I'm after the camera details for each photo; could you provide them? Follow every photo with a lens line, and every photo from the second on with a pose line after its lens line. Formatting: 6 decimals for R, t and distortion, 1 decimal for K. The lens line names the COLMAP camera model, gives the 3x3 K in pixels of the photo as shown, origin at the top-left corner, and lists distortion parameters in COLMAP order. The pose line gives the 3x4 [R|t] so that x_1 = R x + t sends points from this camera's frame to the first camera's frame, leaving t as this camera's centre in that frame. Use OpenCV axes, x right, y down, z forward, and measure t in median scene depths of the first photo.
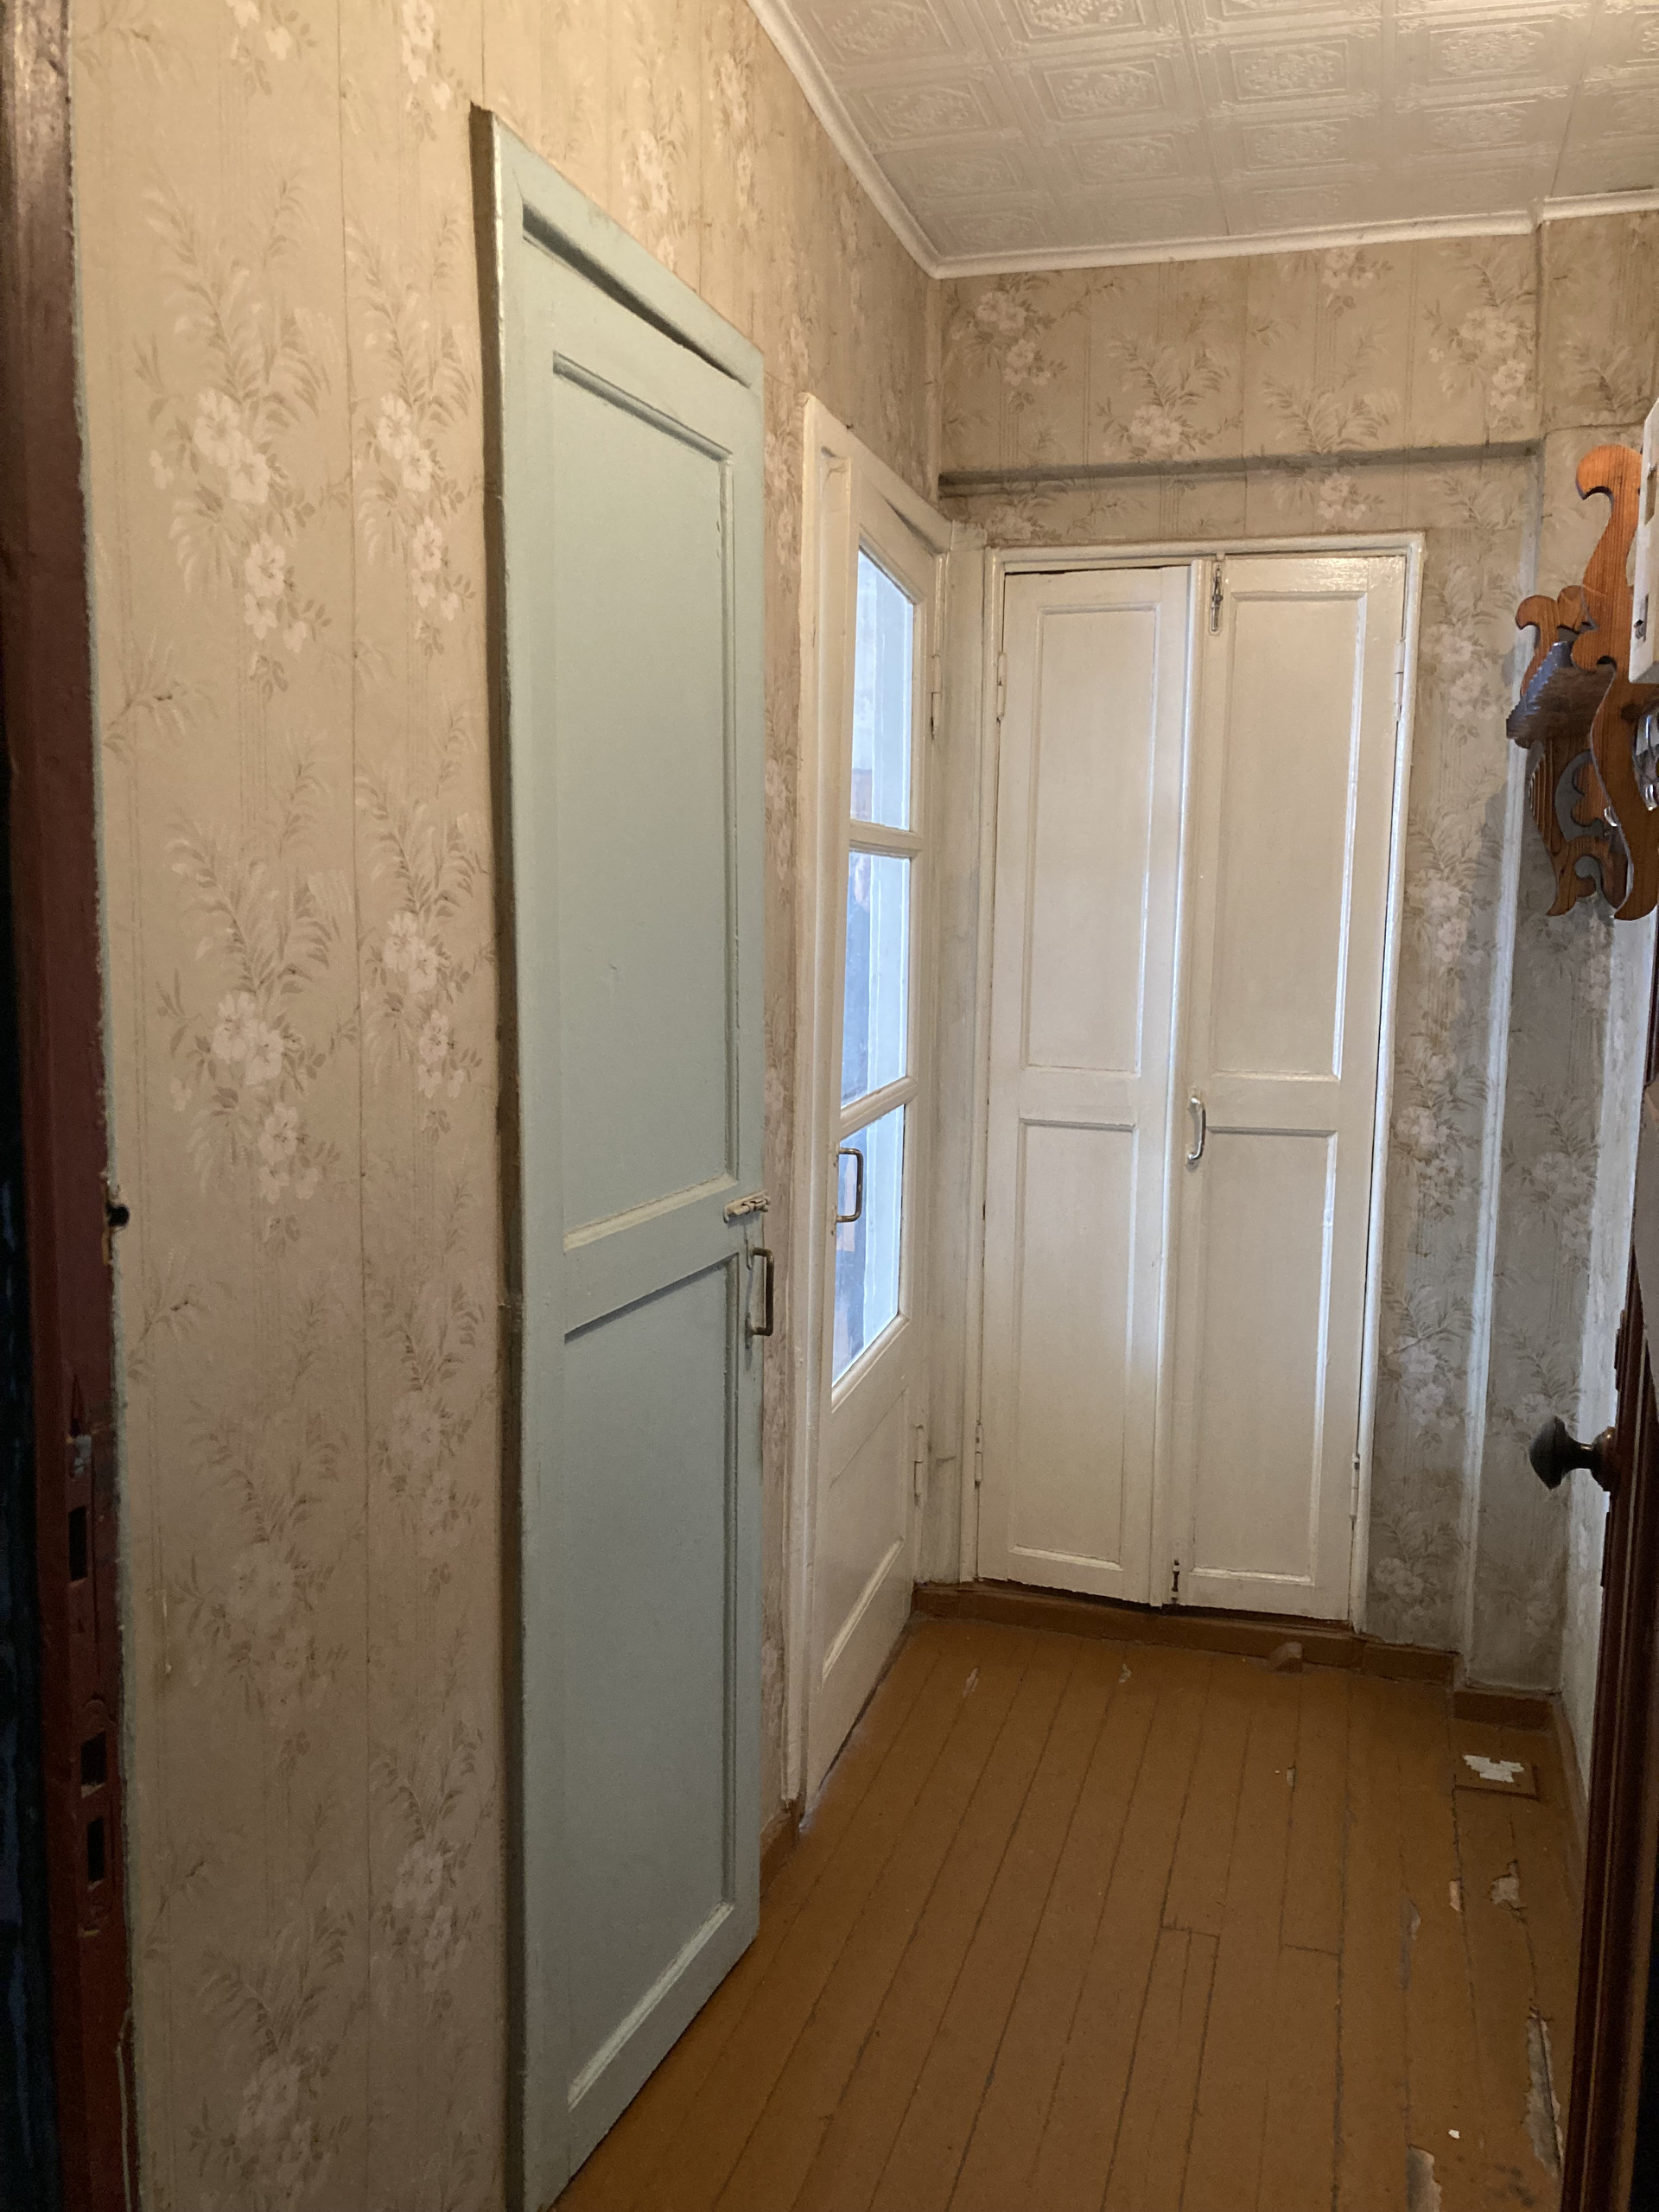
lens RADIAL K [[1801.6, 0, 831.2], [0, 1801.6, 1120.7], [0, 0, 1]] dist [0.039025, -0.021652]
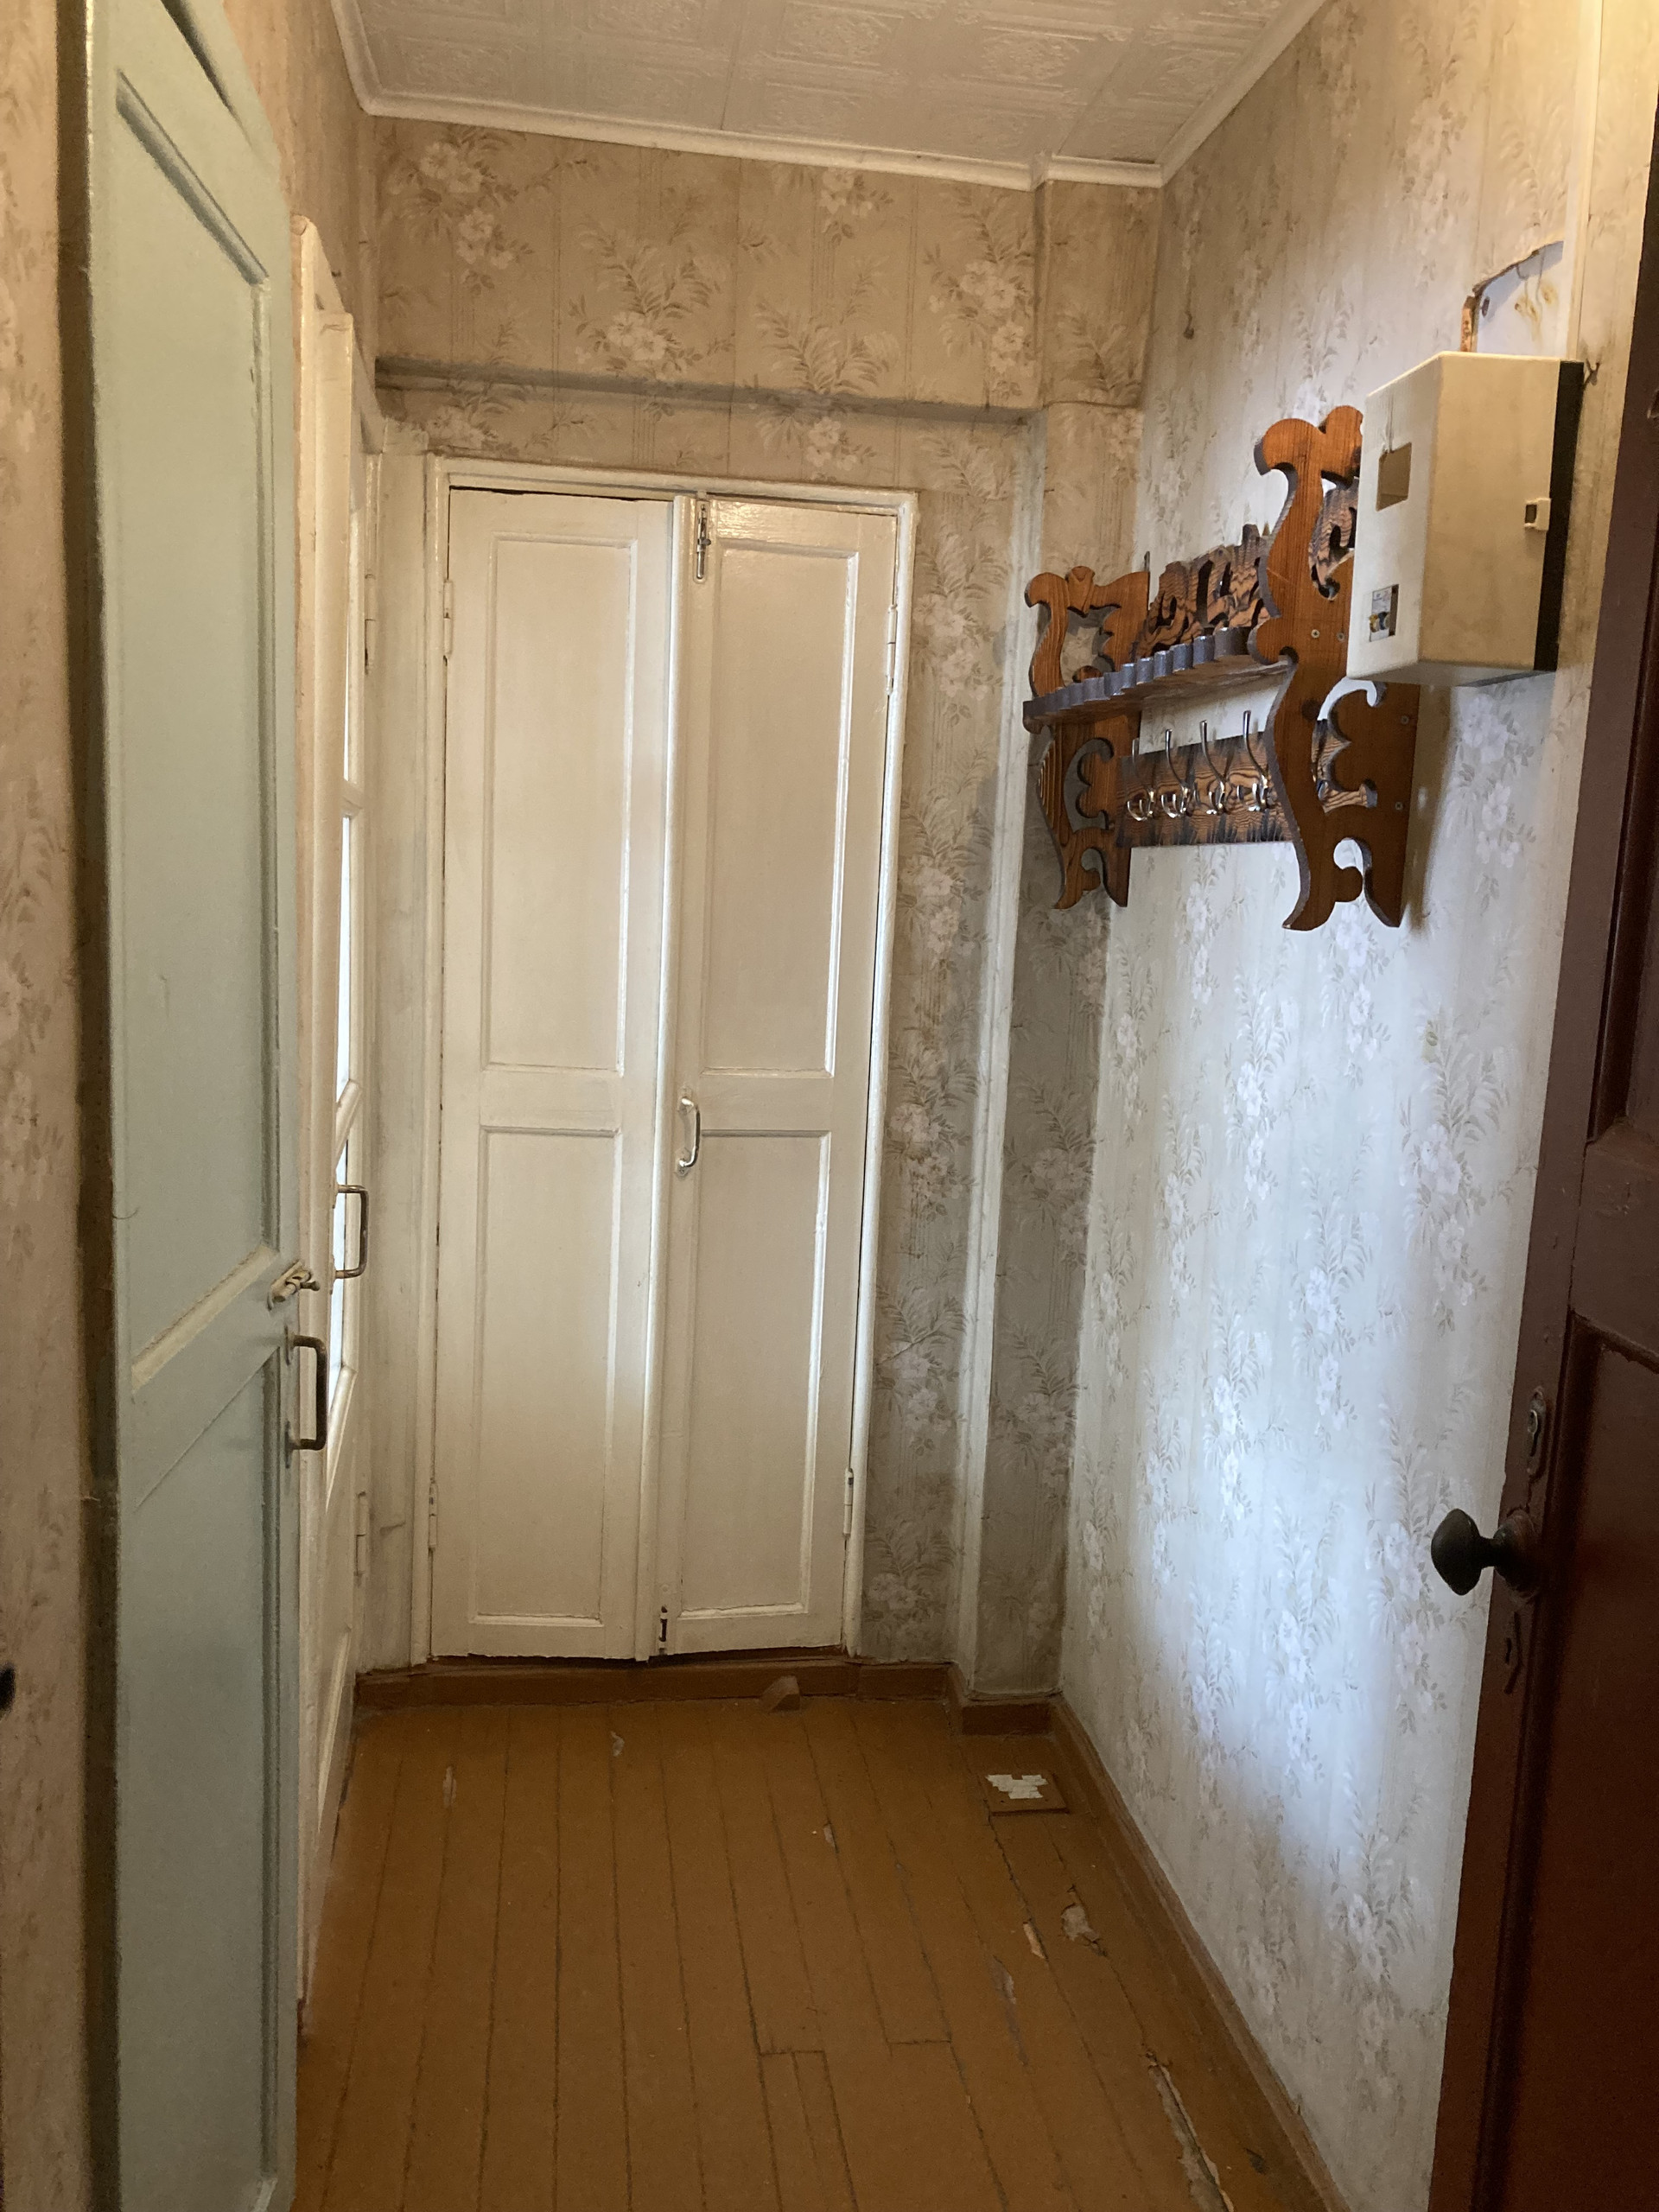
lens RADIAL K [[1806.5, 0, 821.1], [0, 1806.5, 1115.9], [0, 0, 1]] dist [0.034197, -0.035459]
pose [[0.908676, -0.032412, 0.416242, -0.117668], [0.021856, 0.999308, 0.030101, -0.031391], [-0.416929, -0.018255, 0.908756, 0.159174]]
